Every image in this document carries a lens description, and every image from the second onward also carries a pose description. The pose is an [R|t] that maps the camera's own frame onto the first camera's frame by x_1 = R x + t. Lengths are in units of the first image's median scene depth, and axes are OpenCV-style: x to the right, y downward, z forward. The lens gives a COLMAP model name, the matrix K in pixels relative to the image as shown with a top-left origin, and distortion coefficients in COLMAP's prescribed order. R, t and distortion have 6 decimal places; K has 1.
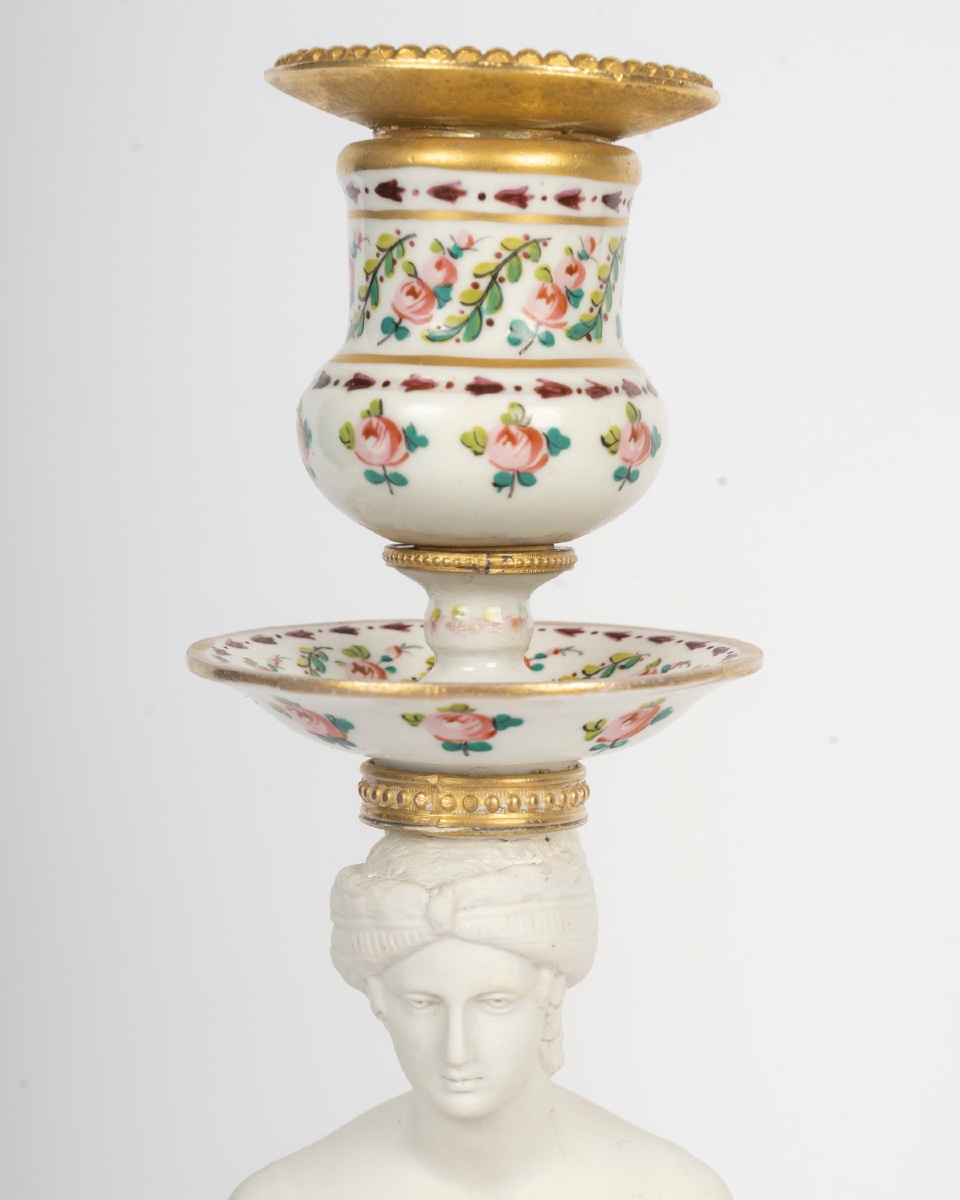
lens RADIAL K [[4120.3, 0, 480.0], [0, 4120.3, 600.0], [0, 0, 1]] dist [0.118158, -0.130797]
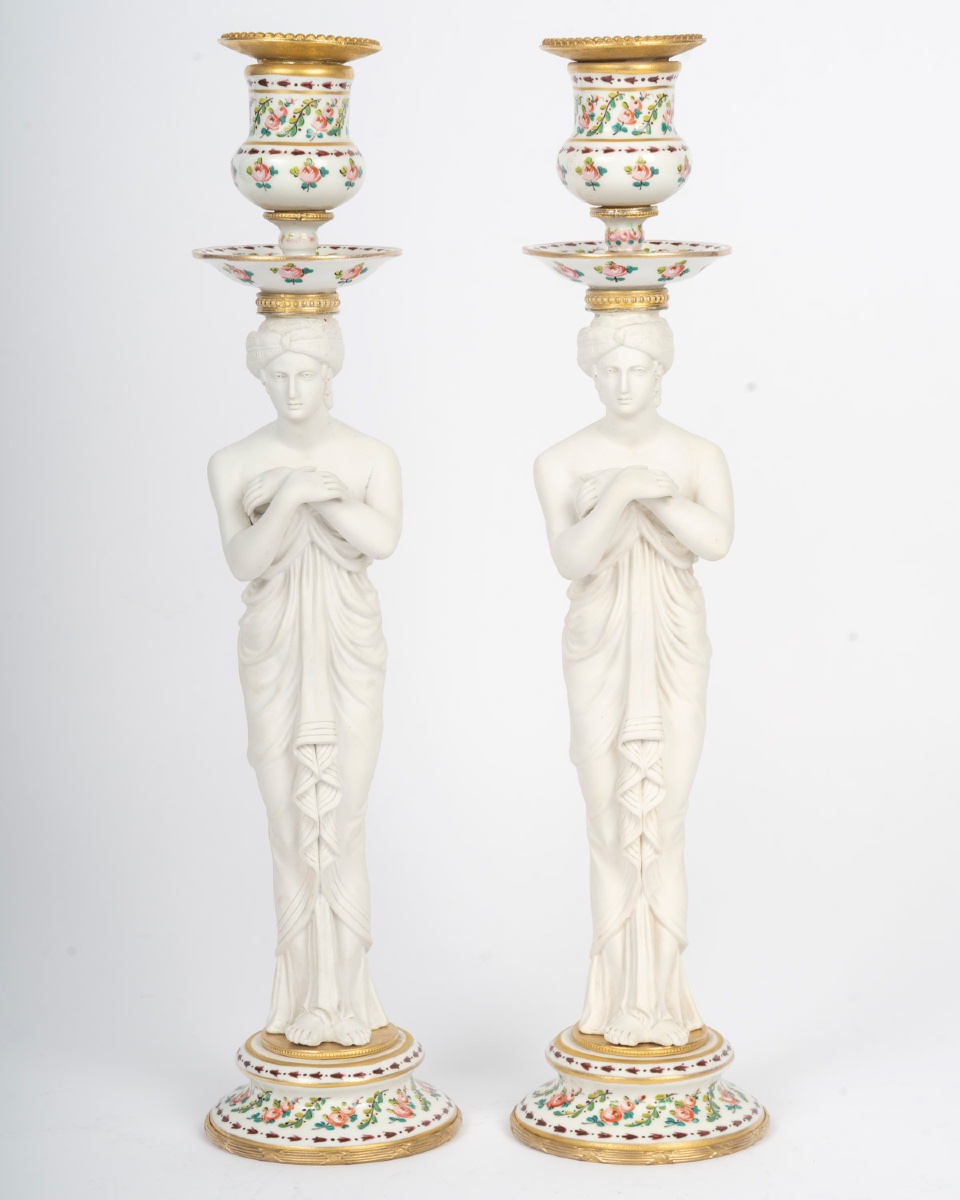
lens RADIAL K [[4120.3, 0, 480.0], [0, 4120.3, 600.0], [0, 0, 1]] dist [0.118158, -0.130797]
pose [[0.999602, -0.013125, 0.024978, 0.050541], [0.011910, 0.998768, 0.048181, 0.118456], [-0.025580, -0.047864, 0.998526, -1.822399]]
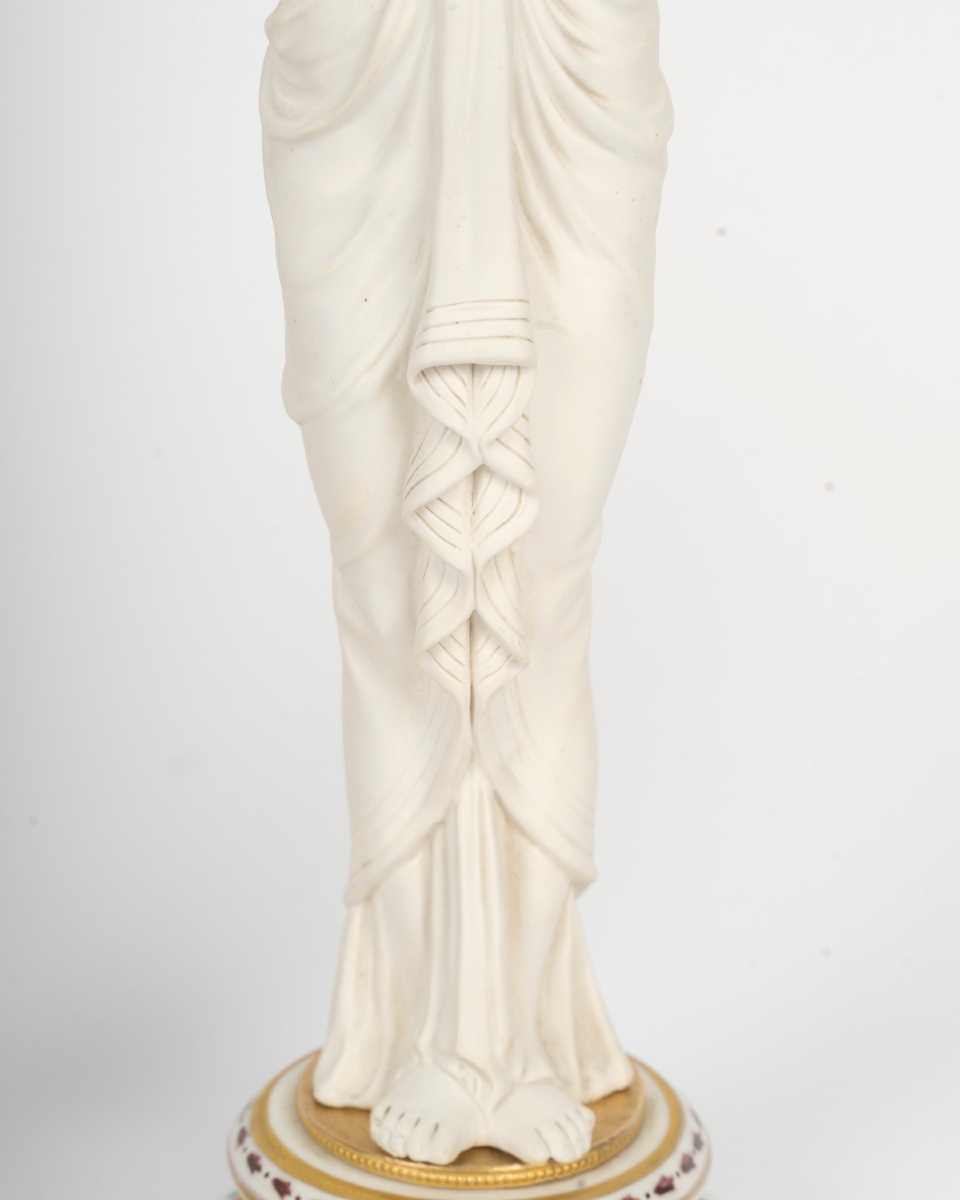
lens RADIAL K [[4120.3, 0, 480.0], [0, 4120.3, 600.0], [0, 0, 1]] dist [0.118158, -0.130797]
pose [[0.999401, -0.005863, 0.034105, 0.200630], [-0.000379, 0.983633, 0.180181, 0.227989], [-0.034604, -0.180086, 0.983042, 0.019430]]
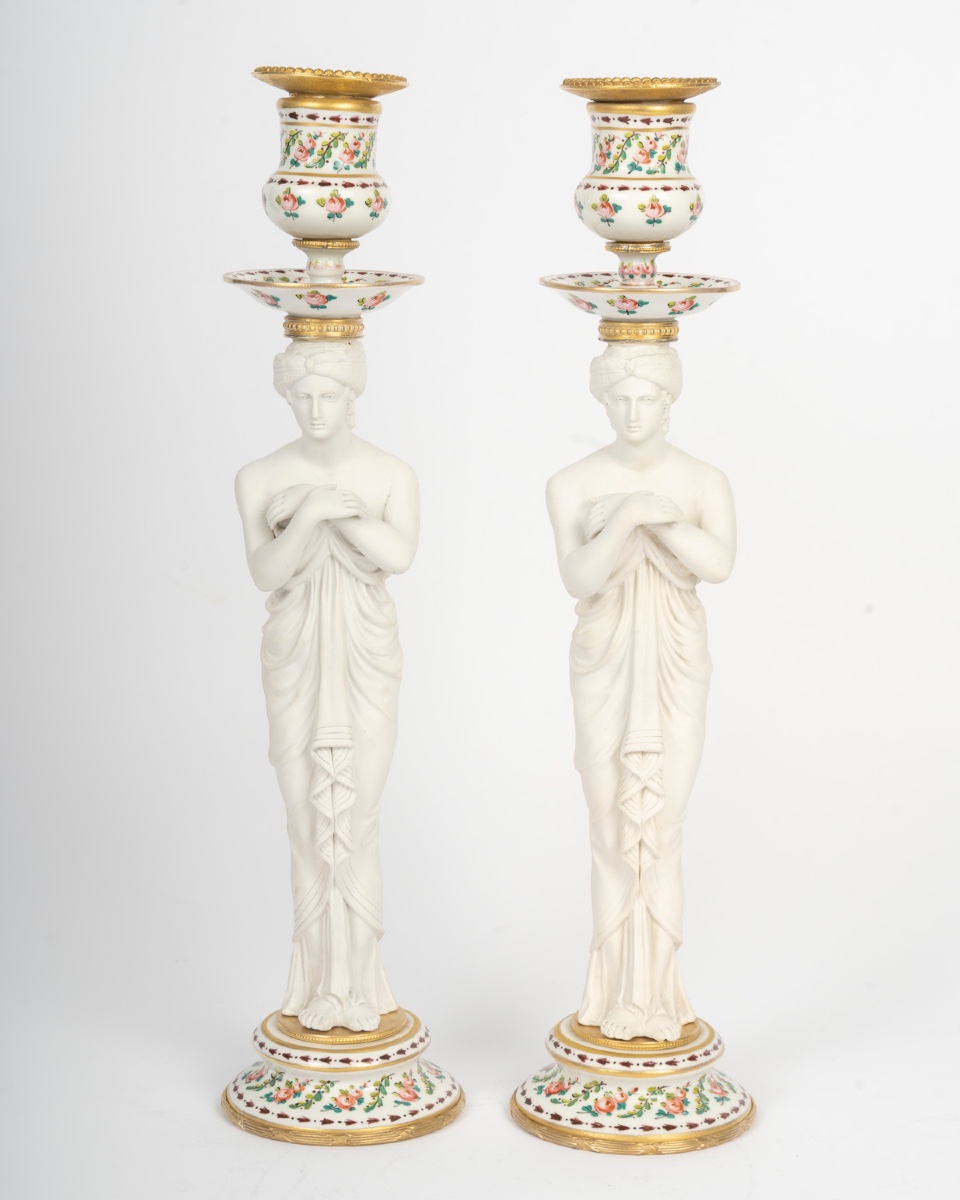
lens RADIAL K [[3436.9, 0, 480.0], [0, 3436.9, 600.0], [0, 0, 1]] dist [0.087159, -0.537708]
pose [[0.999926, 0.011021, 0.005165, 0.101101], [-0.011361, 0.997393, 0.071263, 0.067550], [-0.004366, -0.071316, 0.997444, -1.453936]]
